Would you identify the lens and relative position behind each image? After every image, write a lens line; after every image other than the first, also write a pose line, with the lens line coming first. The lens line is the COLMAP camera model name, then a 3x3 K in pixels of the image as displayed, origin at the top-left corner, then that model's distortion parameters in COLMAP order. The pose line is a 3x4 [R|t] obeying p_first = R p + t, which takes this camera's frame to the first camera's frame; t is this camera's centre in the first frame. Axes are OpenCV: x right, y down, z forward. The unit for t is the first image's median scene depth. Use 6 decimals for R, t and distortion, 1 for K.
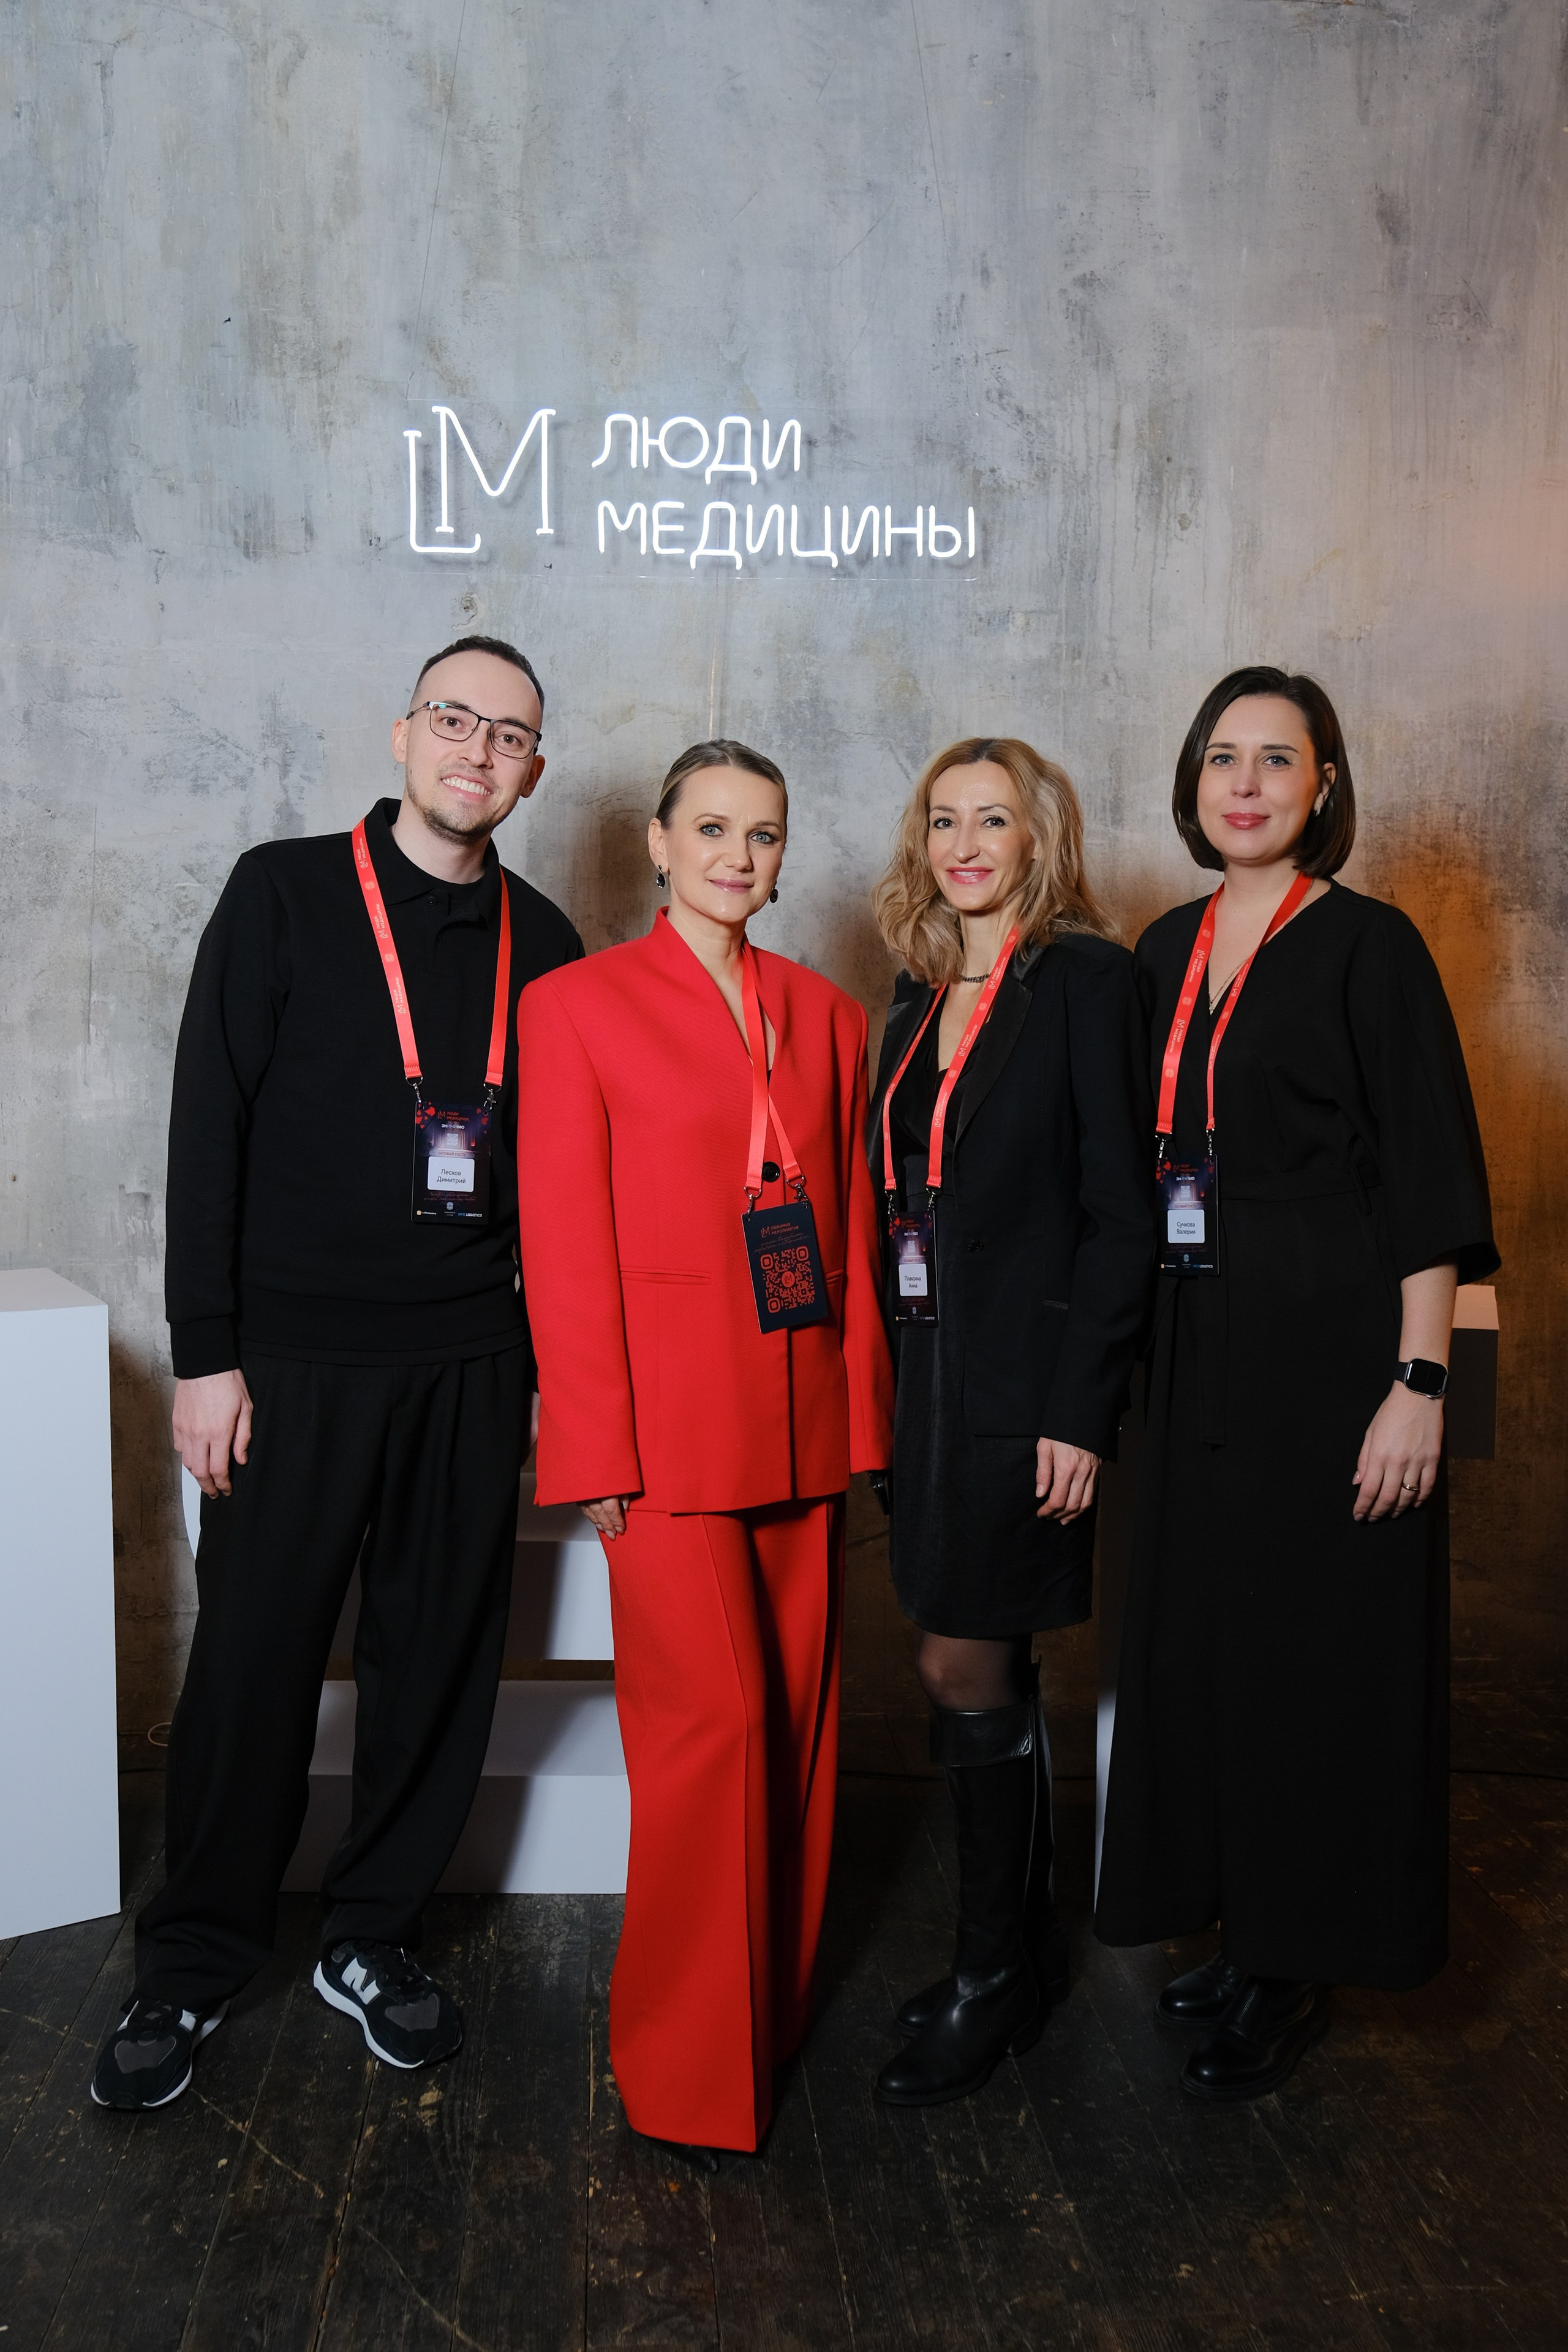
lens RADIAL K [[1986.6, 0, 797.2], [0, 1986.6, 1134.9], [0, 0, 1]] dist [-0.021007, 0.006449]
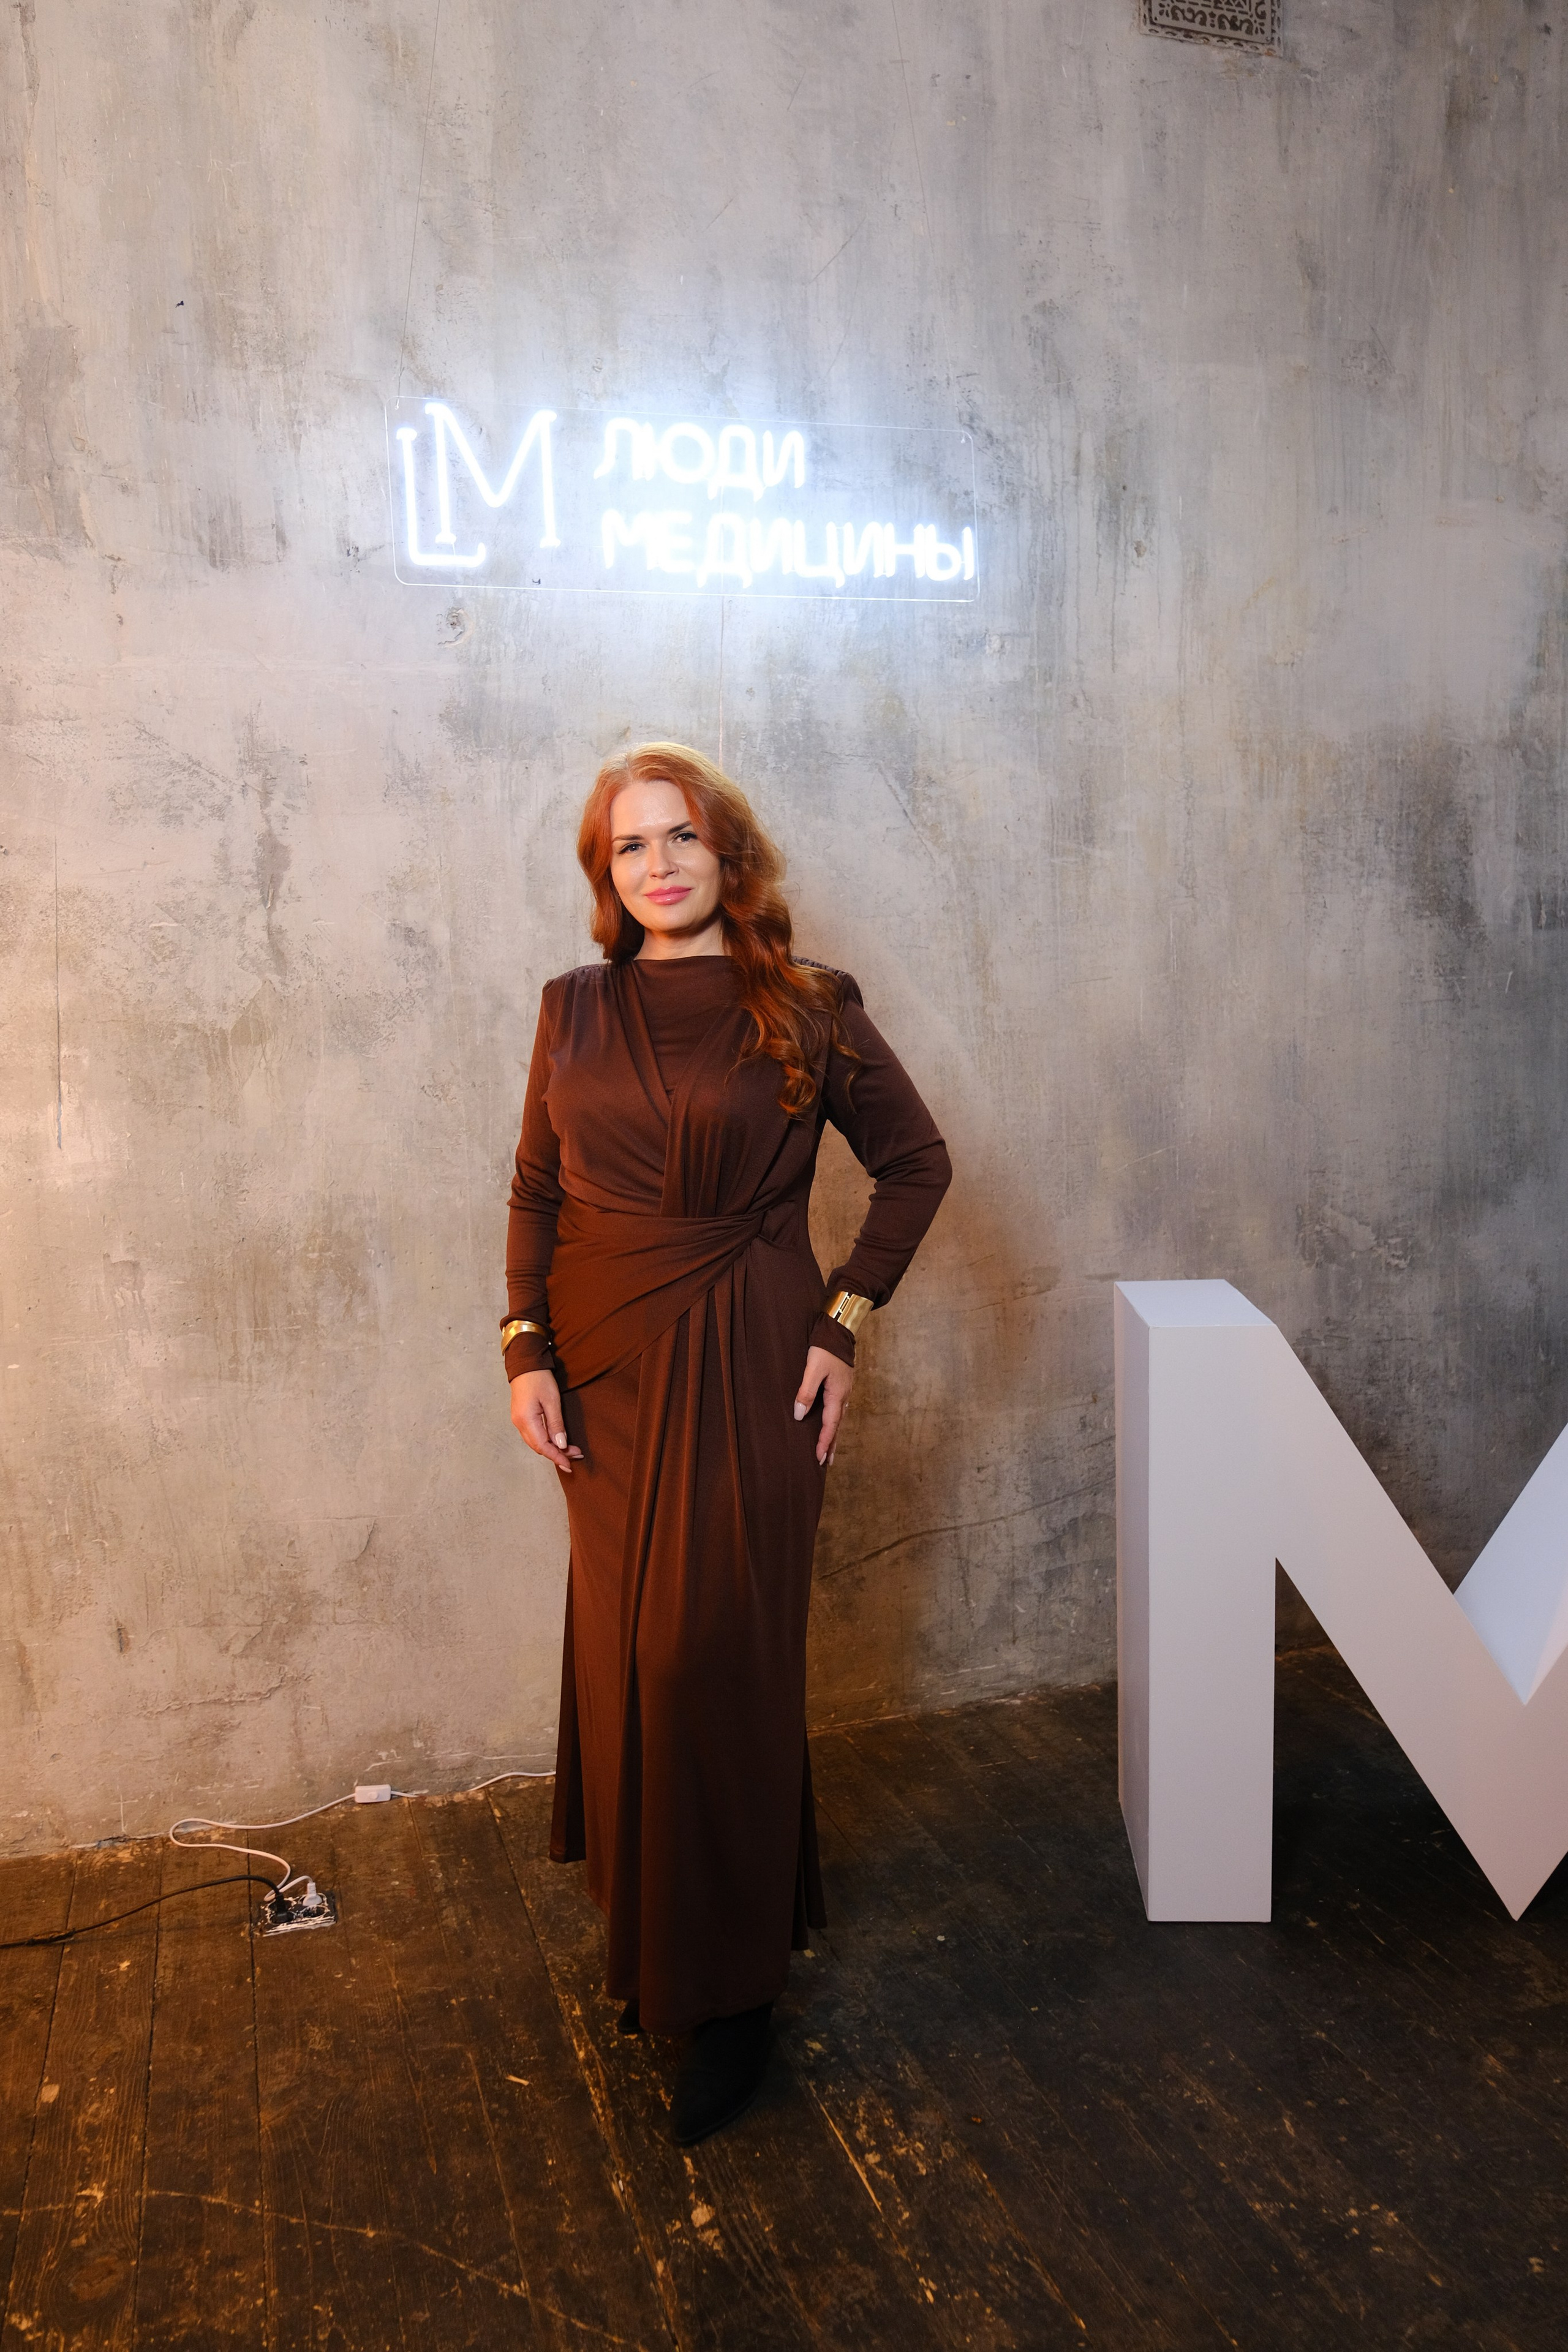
lens RADIAL K [[1771.2, 0, 810.8], [0, 1771.2, 1188.6], [0, 0, 1]] dist [-0.027455, 0.005872]
pose [[0.974190, -0.058462, 0.218028, -0.202629], [0.051231, 0.997937, 0.038681, -0.020171], [-0.219840, -0.026513, 0.975176, 0.132775]]
